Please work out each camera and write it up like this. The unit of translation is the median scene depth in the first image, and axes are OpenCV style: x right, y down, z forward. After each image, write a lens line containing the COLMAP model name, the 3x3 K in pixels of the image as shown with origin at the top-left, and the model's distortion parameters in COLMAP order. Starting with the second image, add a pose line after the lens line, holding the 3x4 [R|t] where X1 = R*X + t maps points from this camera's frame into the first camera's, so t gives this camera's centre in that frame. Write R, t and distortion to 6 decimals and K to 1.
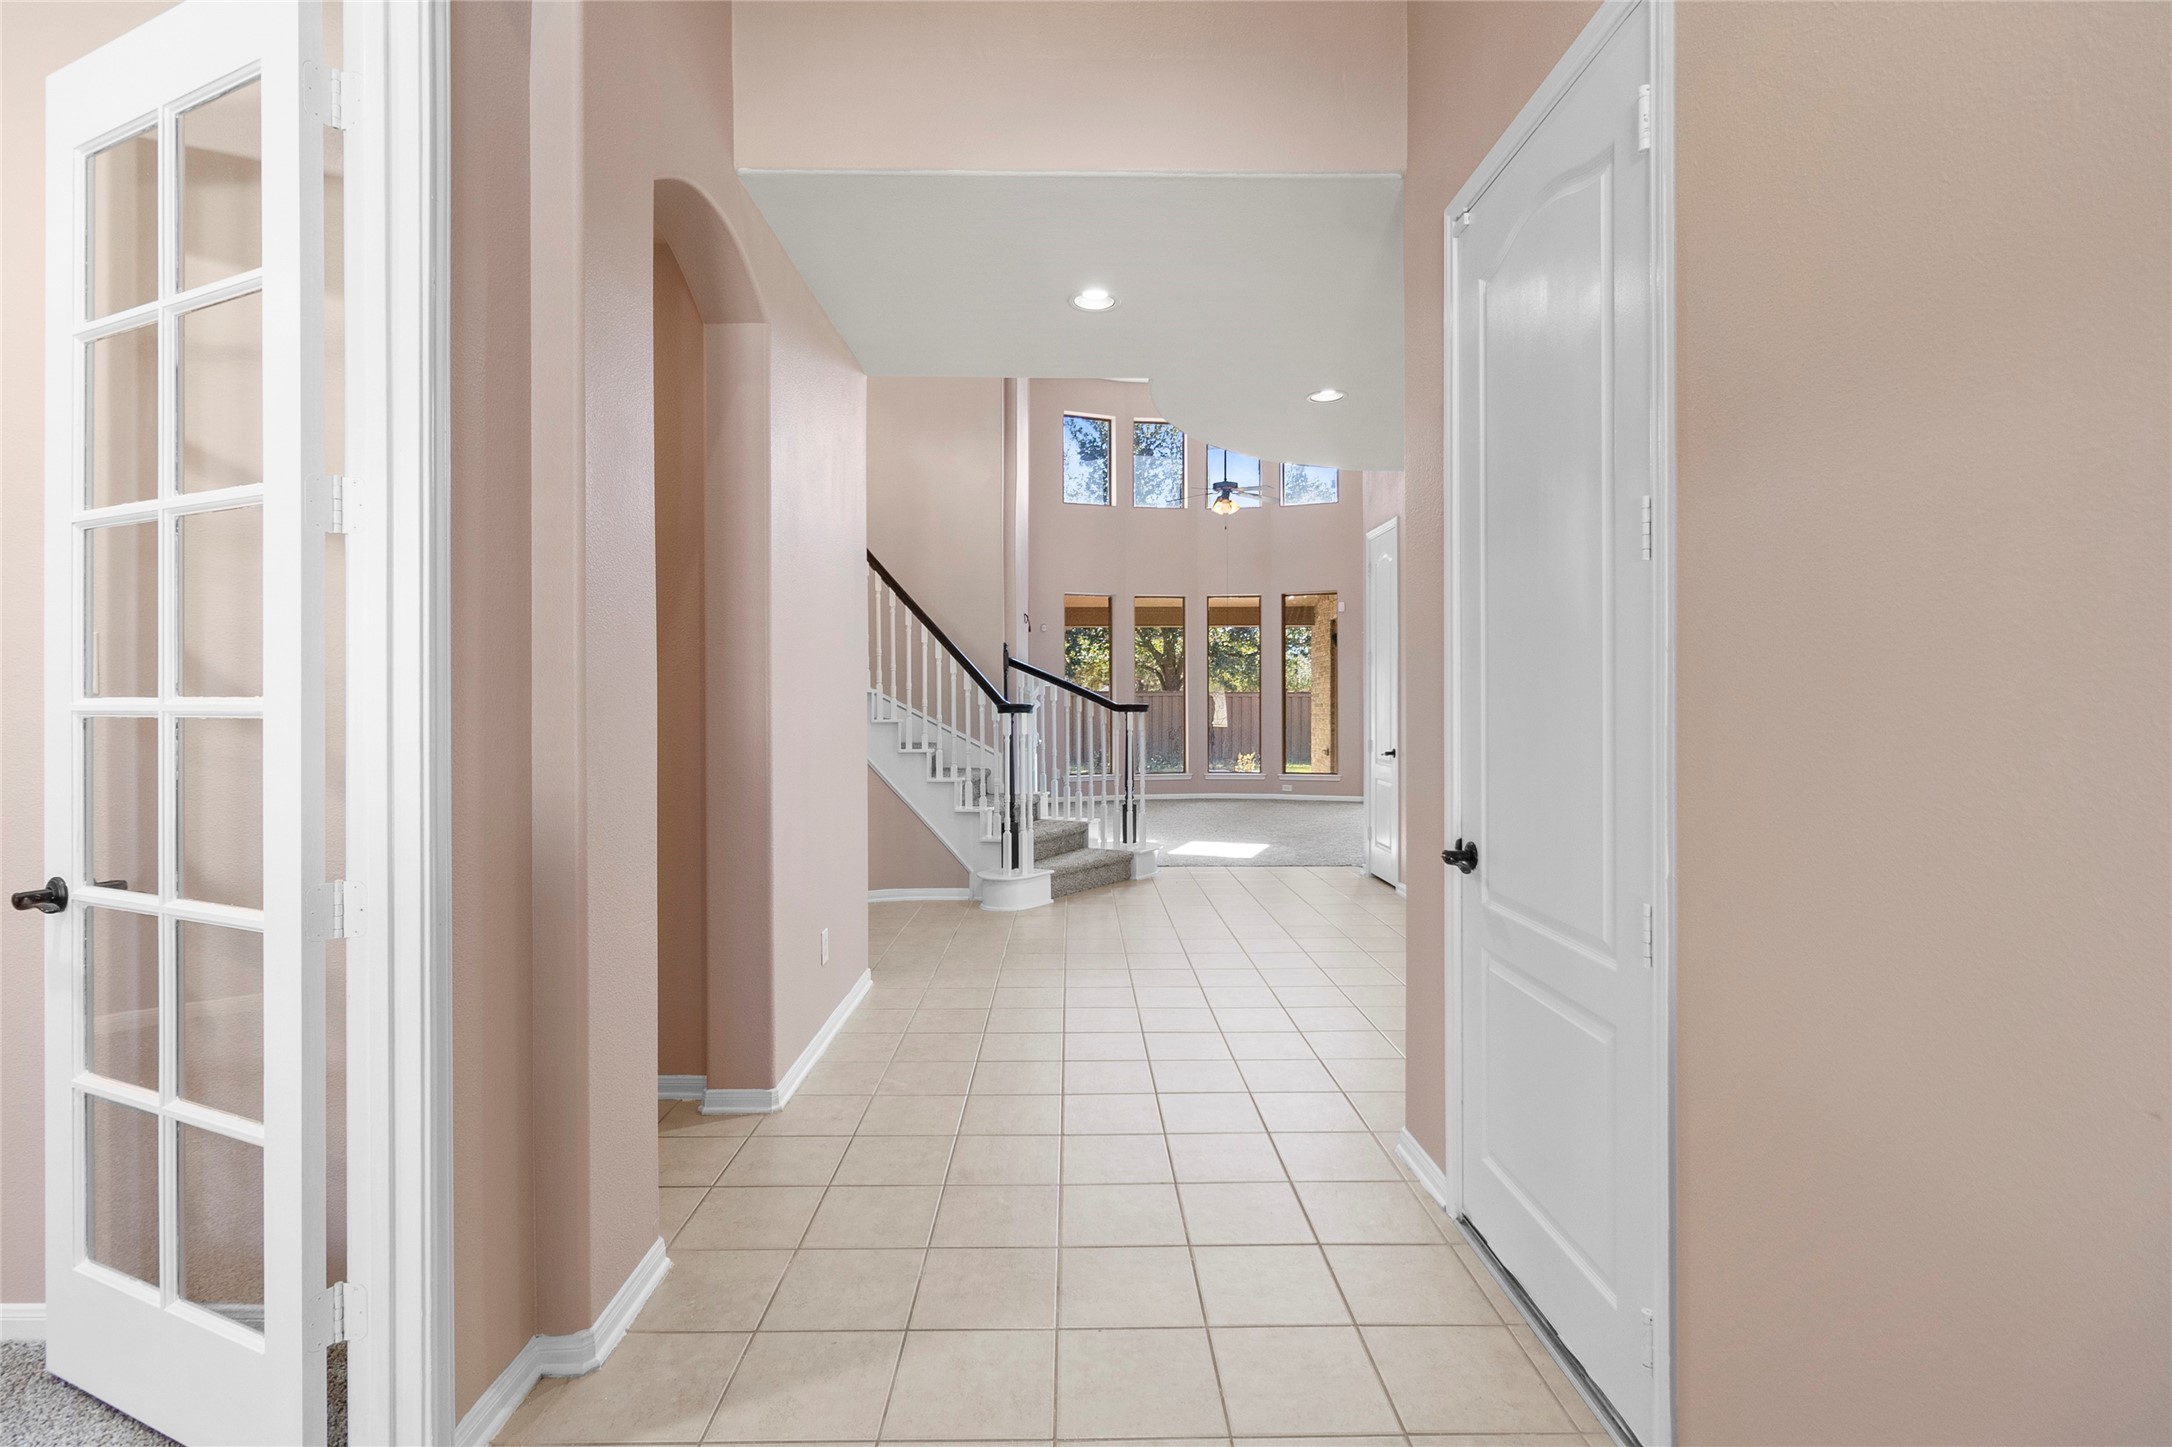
lens RADIAL K [[1033.4, 0, 1086.7], [0, 1033.4, 711.5], [0, 0, 1]] dist [0.001929, 0.000065]
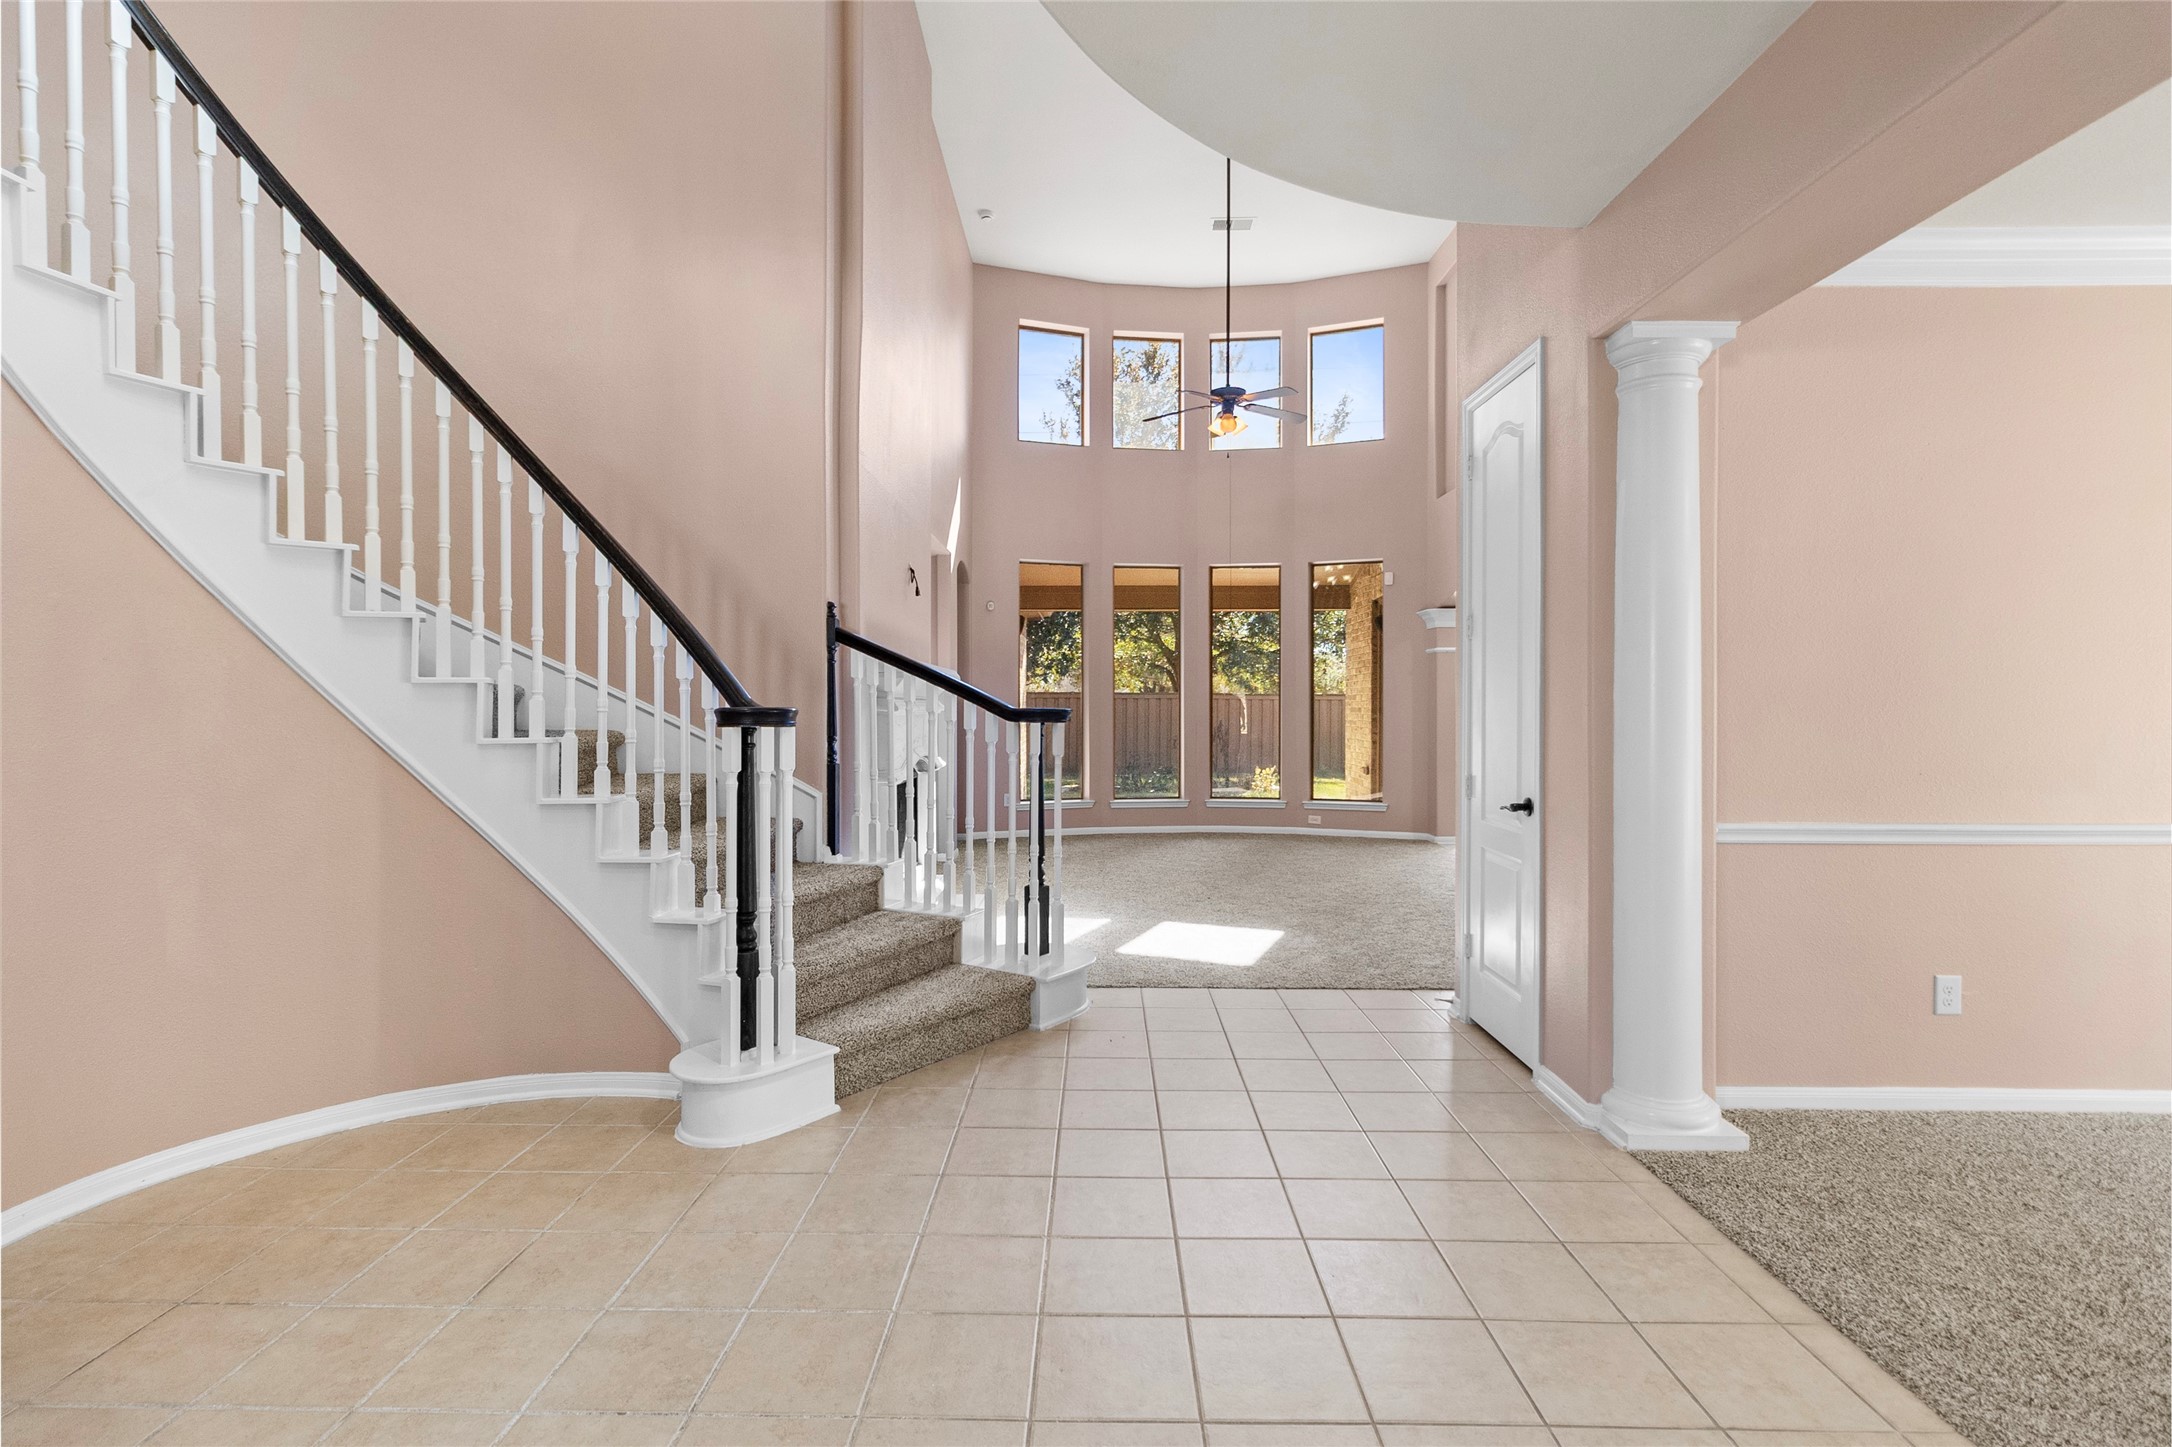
lens RADIAL K [[1033.4, 0, 1086.7], [0, 1033.4, 711.5], [0, 0, 1]] dist [0.001929, 0.000065]
pose [[0.999671, 0.003395, -0.025405, 0.050458], [-0.003470, 0.999990, -0.002905, -0.002450], [0.025395, 0.002992, 0.999673, 0.264525]]
